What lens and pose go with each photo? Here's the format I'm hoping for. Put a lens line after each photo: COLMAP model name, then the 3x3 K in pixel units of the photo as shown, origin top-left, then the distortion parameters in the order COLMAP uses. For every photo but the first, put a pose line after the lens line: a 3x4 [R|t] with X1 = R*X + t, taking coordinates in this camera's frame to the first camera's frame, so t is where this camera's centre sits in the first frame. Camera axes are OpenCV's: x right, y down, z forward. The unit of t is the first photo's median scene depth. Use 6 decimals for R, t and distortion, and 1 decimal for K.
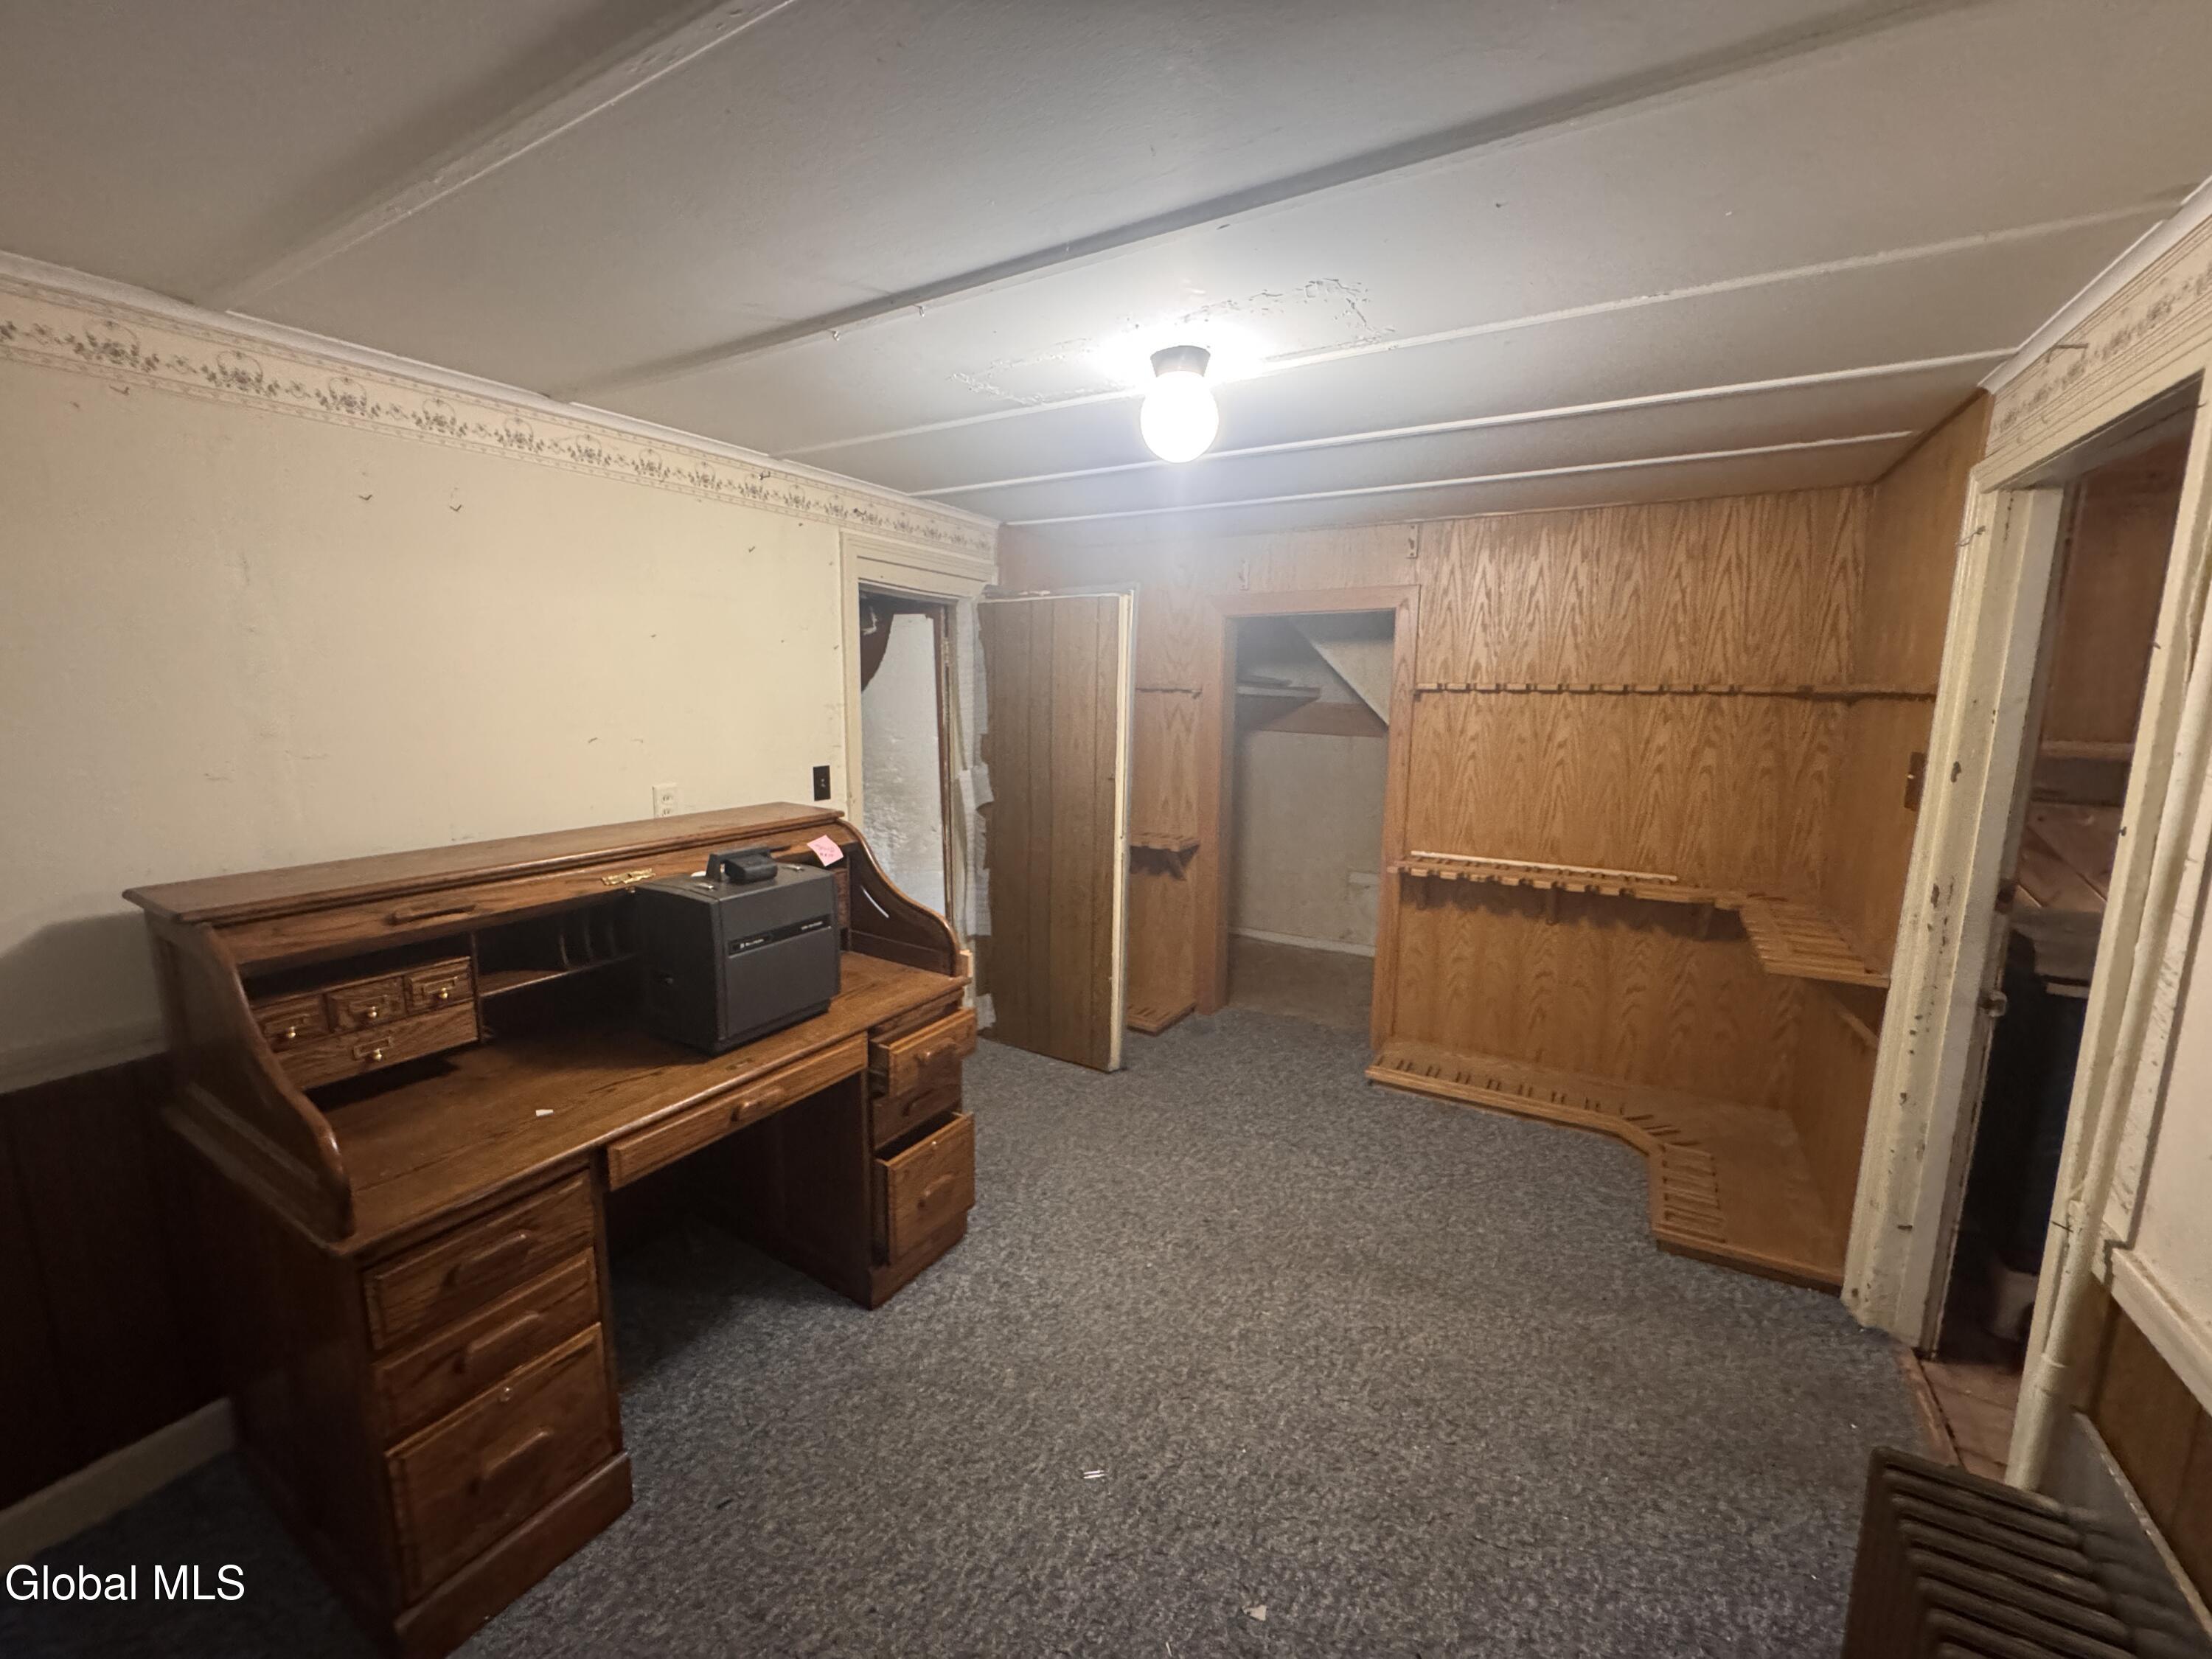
lens RADIAL K [[881.7, 0, 1107.0], [0, 881.7, 825.7], [0, 0, 1]] dist [-0.002713, 0.000410]
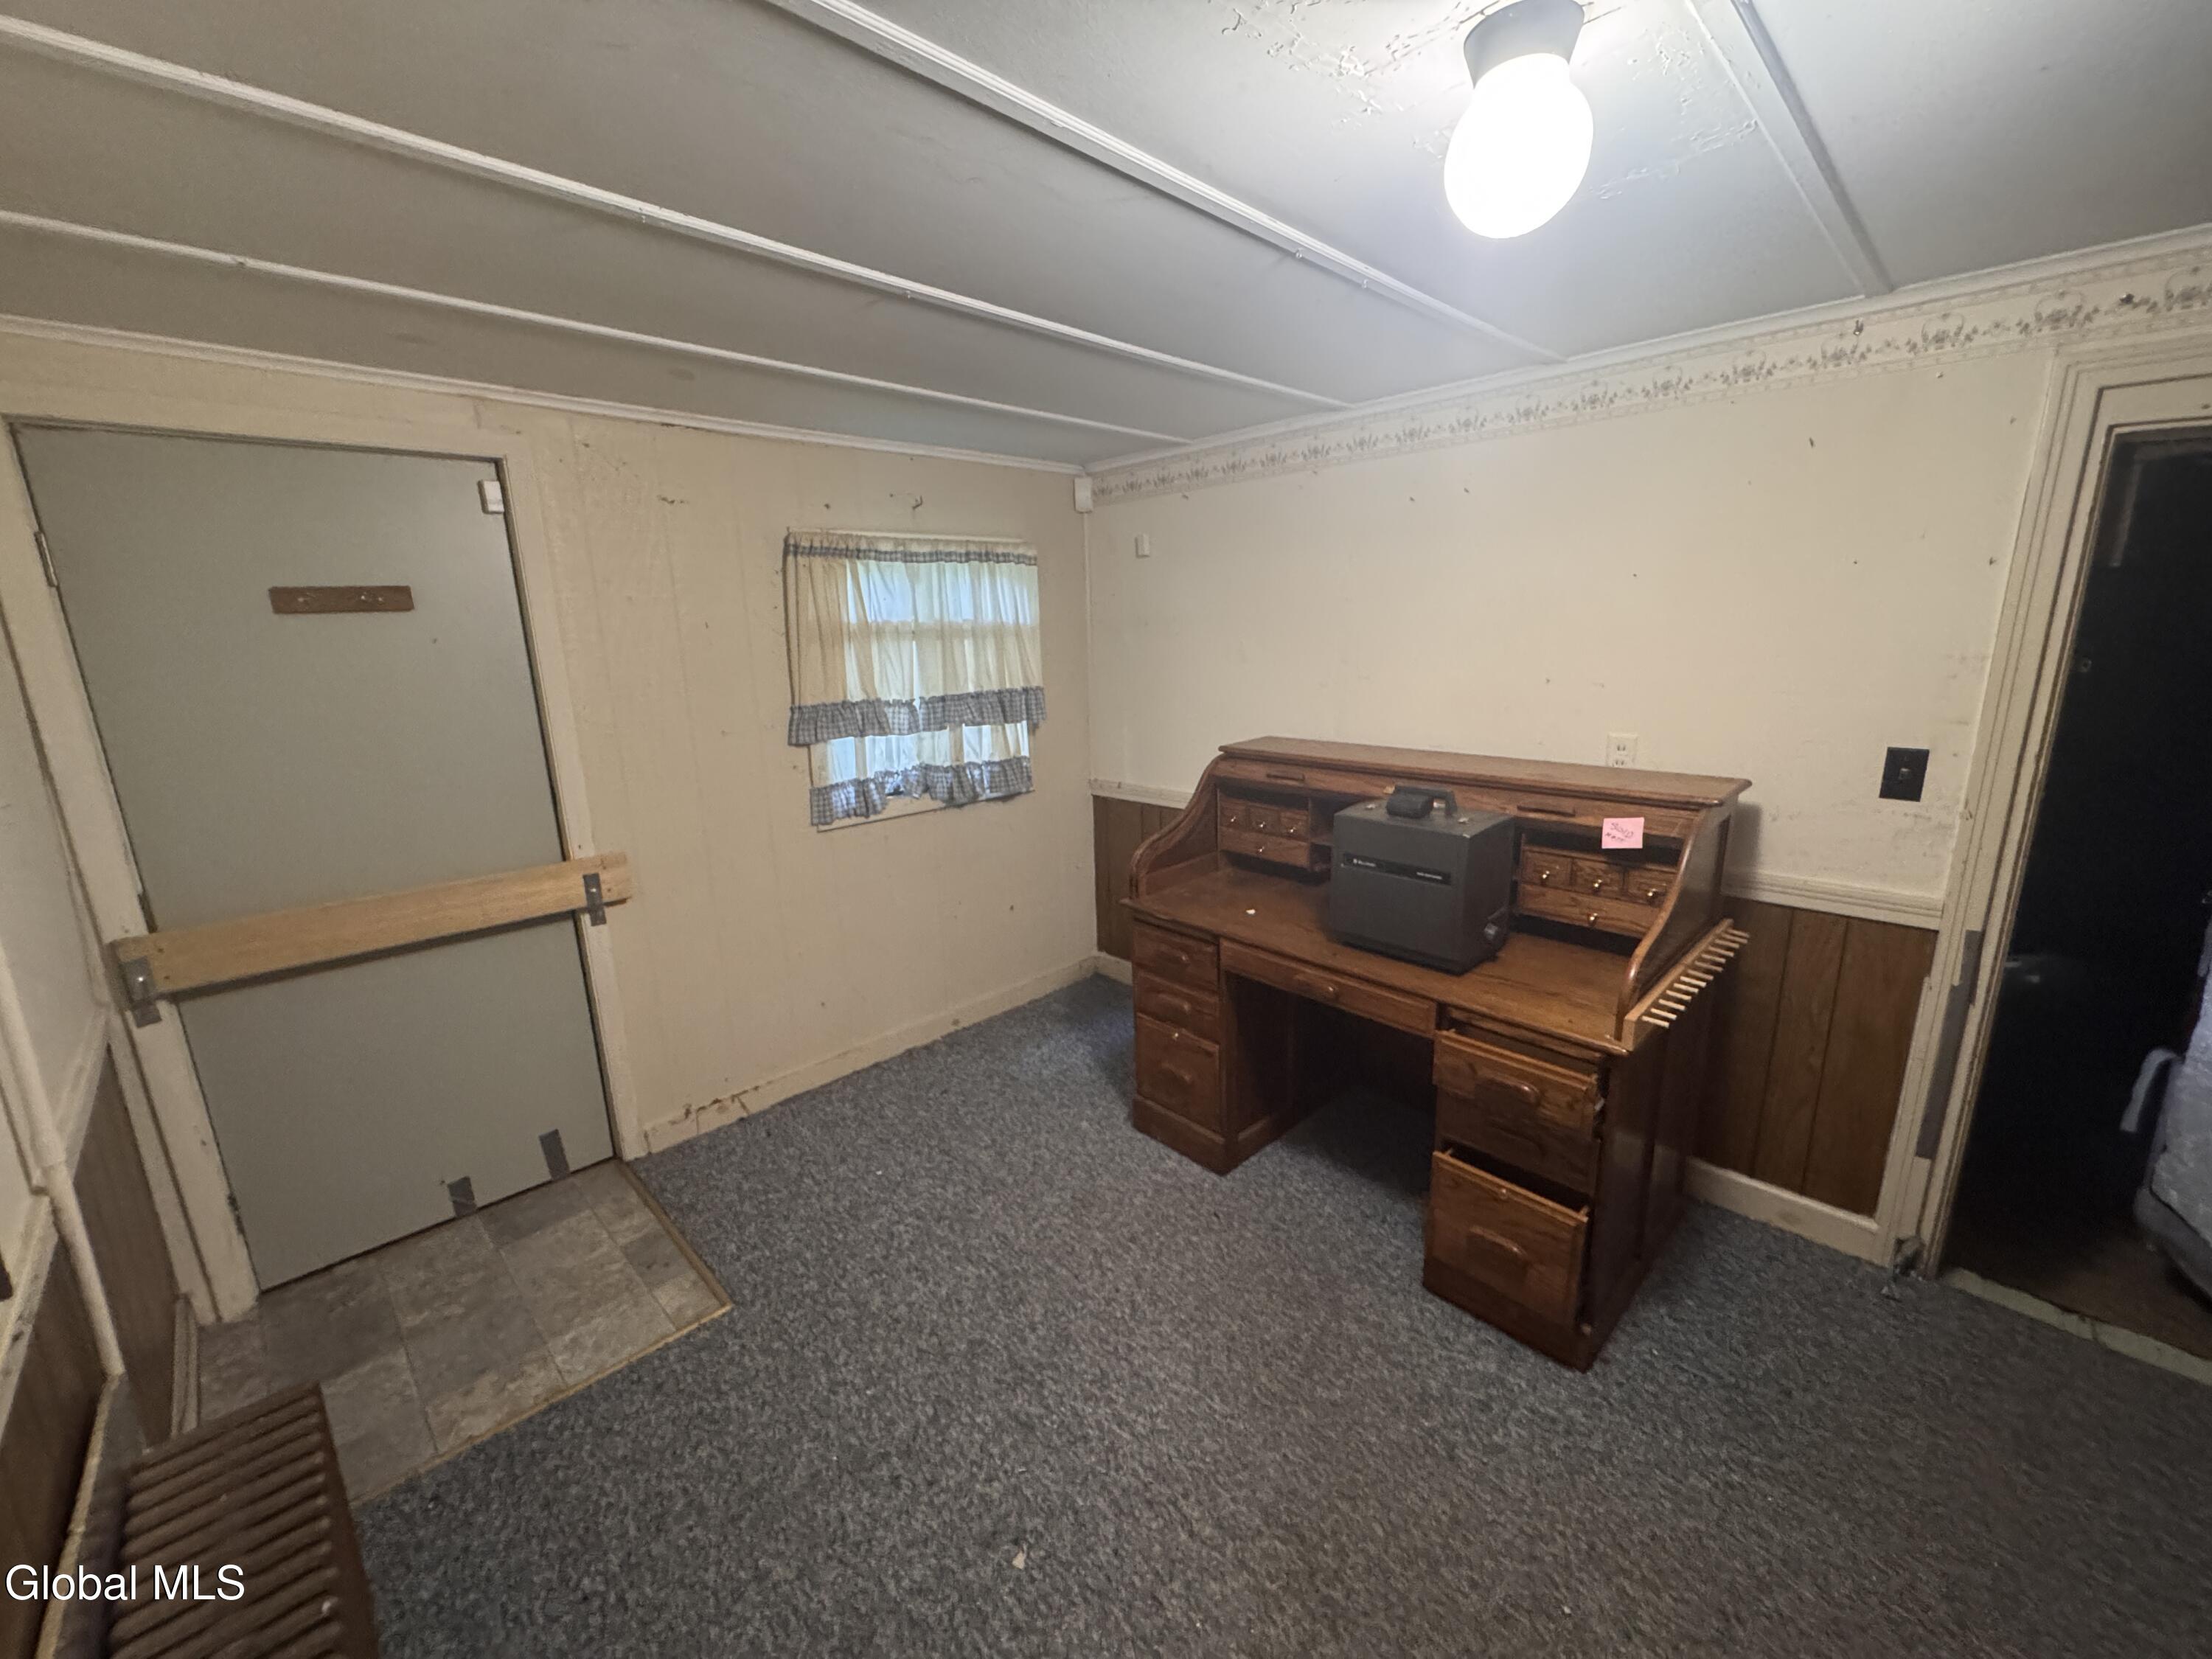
lens RADIAL K [[881.7, 0, 1107.2], [0, 881.7, 827.4], [0, 0, 1]] dist [-0.002713, 0.000410]
pose [[-0.269638, 0.214381, -0.938795, 0.838691], [-0.135026, 0.956855, 0.257286, -0.179488], [0.953448, 0.196136, -0.229057, 1.057383]]
